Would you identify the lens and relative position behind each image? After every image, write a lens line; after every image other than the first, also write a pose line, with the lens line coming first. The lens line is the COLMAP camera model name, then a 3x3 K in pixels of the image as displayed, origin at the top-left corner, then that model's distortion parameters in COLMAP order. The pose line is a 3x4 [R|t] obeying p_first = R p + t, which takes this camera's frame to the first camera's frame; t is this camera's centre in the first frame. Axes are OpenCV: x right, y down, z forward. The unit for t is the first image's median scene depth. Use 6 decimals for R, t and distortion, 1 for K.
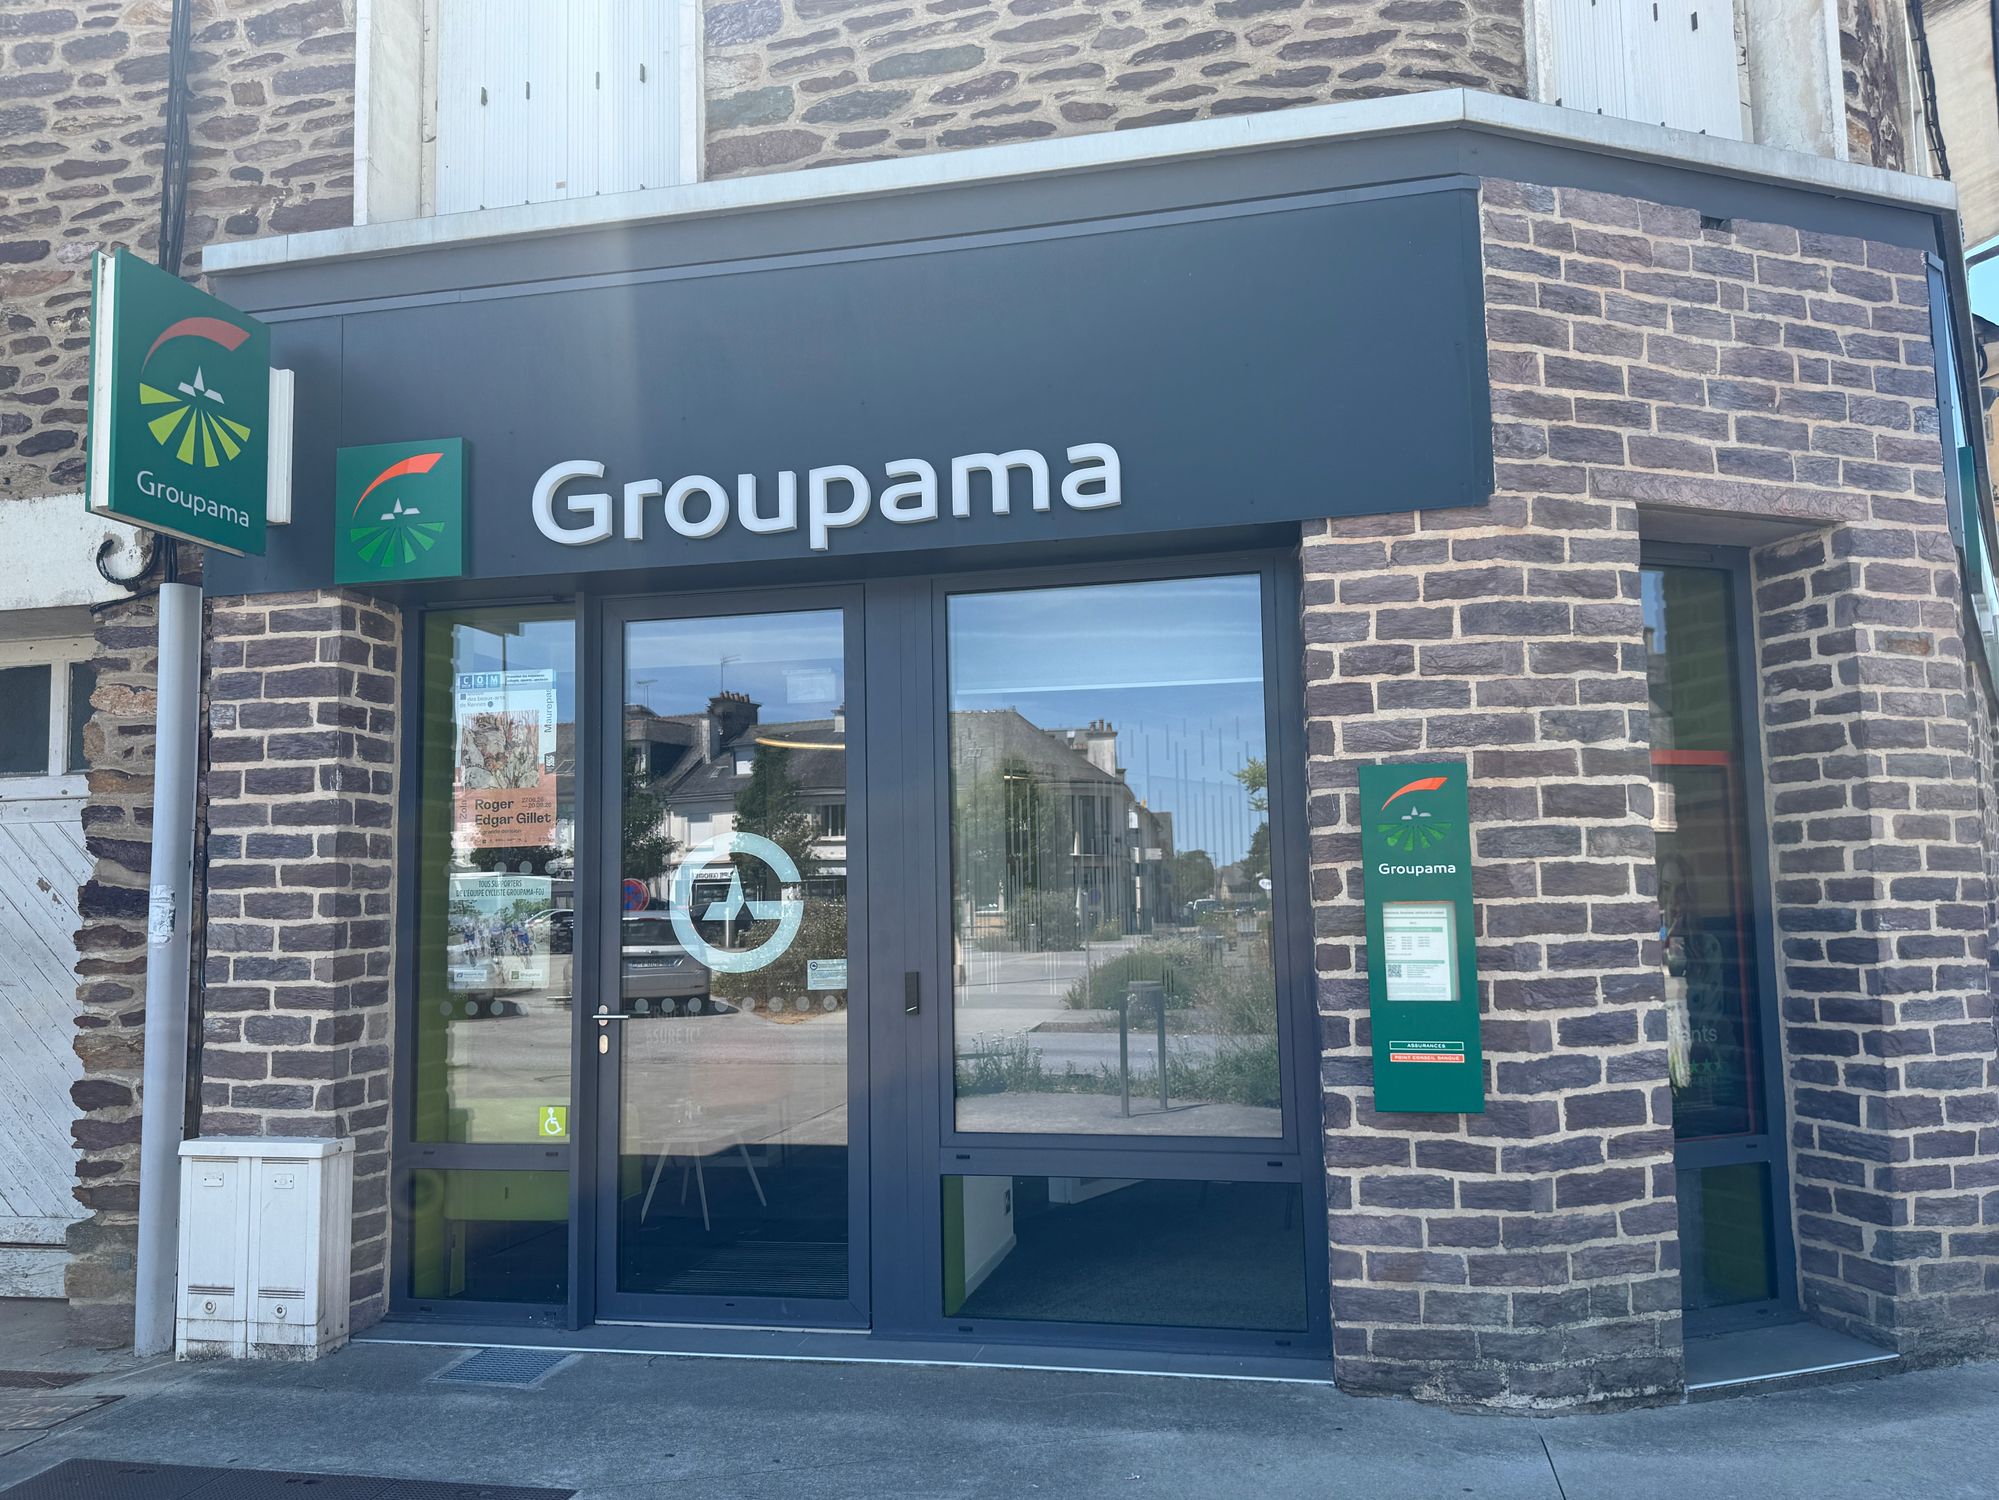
lens RADIAL K [[1522.7, 0, 999.5], [0, 1522.7, 750.0], [0, 0, 1]] dist [0.031571, -0.034068]
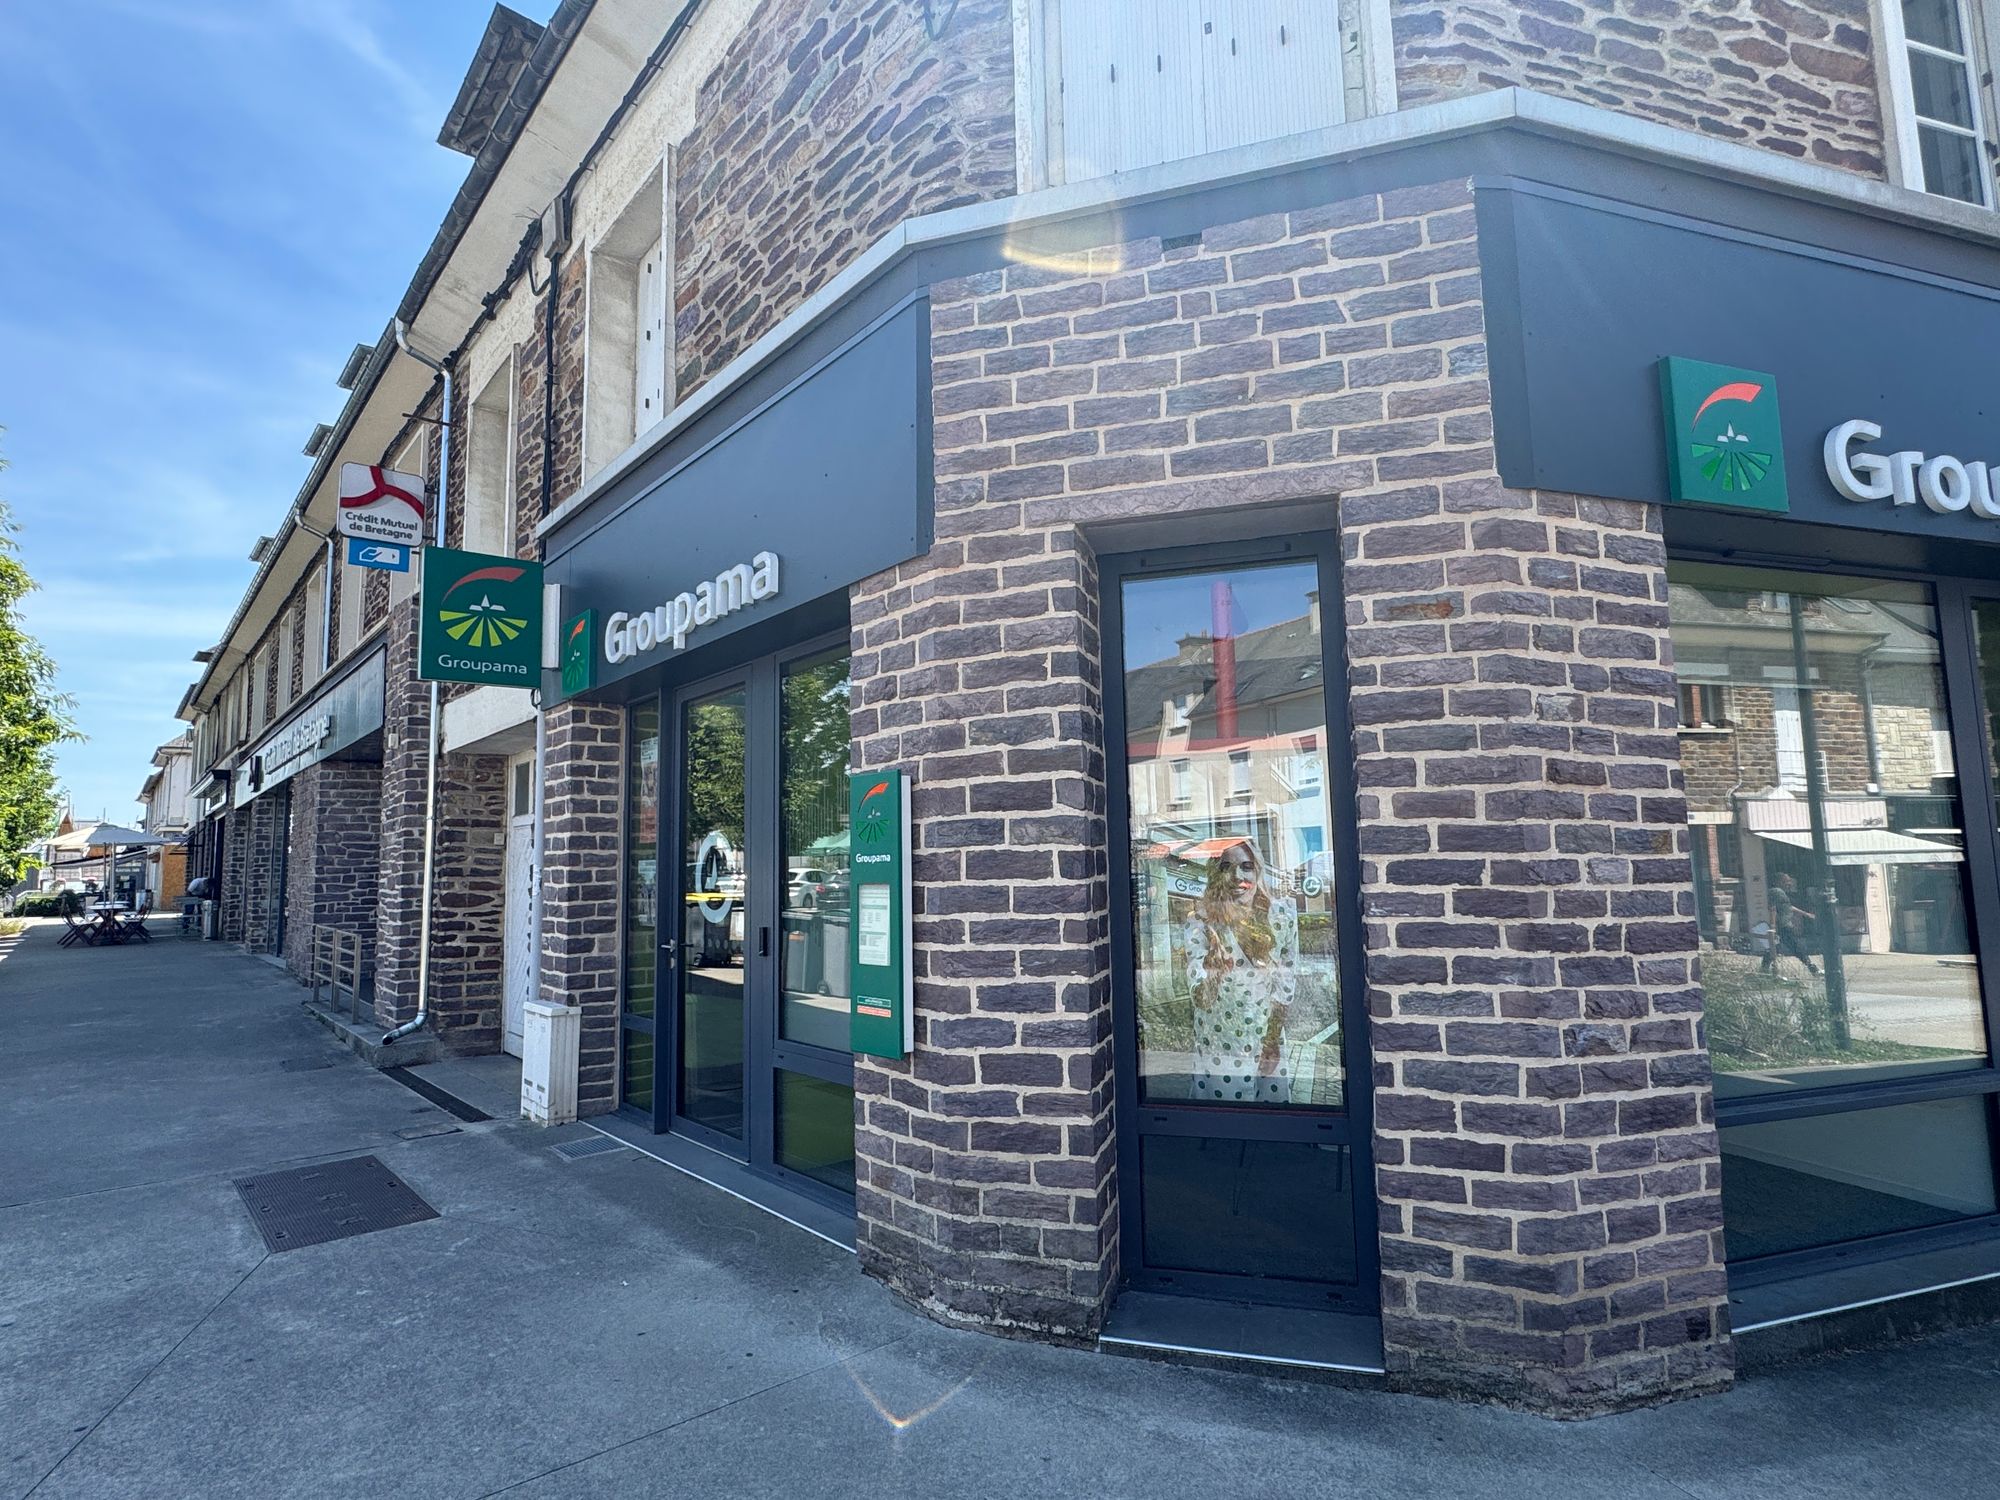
lens RADIAL K [[1068.0, 0, 999.2], [0, 1068.0, 745.0], [0, 0, 1]] dist [0.002650, -0.000319]
pose [[0.791501, -0.068065, -0.607366, 0.852348], [0.064445, 0.997534, -0.027807, 0.016659], [0.607761, -0.017132, 0.793935, 0.357986]]
